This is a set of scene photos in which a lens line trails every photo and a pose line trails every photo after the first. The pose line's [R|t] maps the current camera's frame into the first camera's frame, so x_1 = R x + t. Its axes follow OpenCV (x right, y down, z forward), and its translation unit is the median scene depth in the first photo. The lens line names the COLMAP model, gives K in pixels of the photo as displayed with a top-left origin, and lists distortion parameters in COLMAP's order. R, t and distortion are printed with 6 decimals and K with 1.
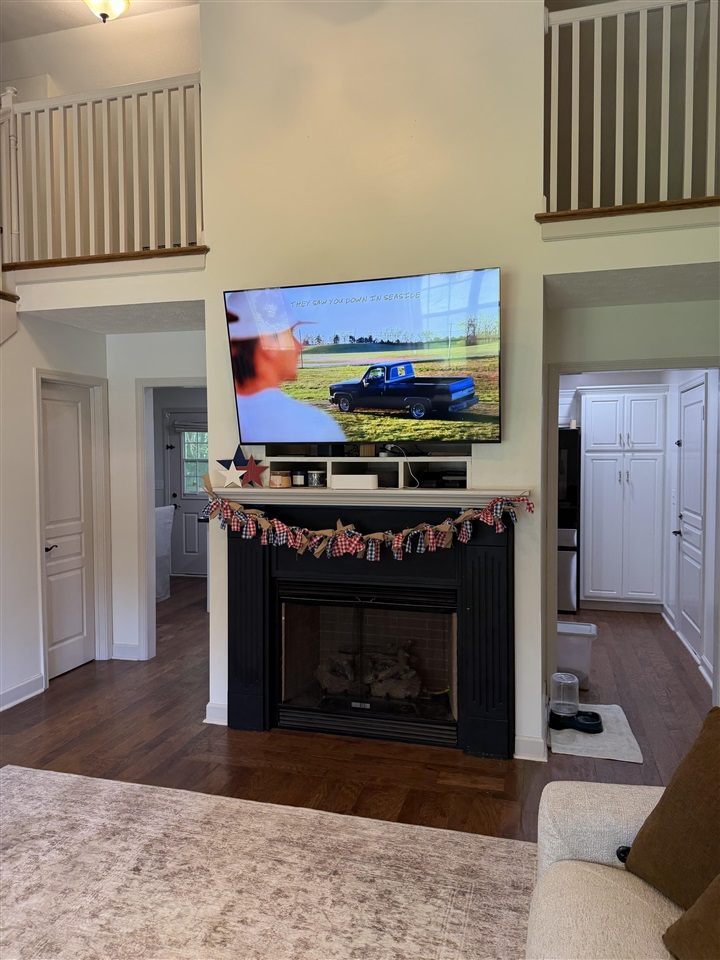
lens RADIAL K [[674.1, 0, 364.6], [0, 674.1, 483.3], [0, 0, 1]] dist [0.048763, -0.070970]
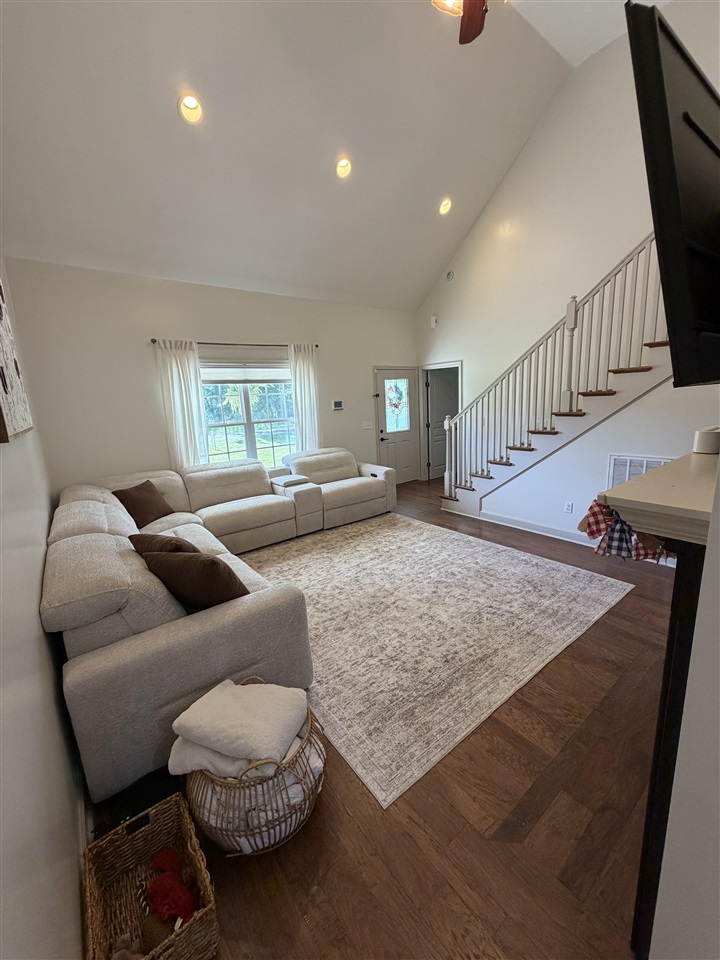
lens RADIAL K [[382.7, 0, 359.0], [0, 382.7, 474.3], [0, 0, 1]] dist [-0.005856, 0.000159]
pose [[-0.603818, 0.192033, -0.773646, 0.535955], [0.022597, 0.974282, 0.224198, -0.066483], [0.796802, 0.117892, -0.592628, 0.982552]]
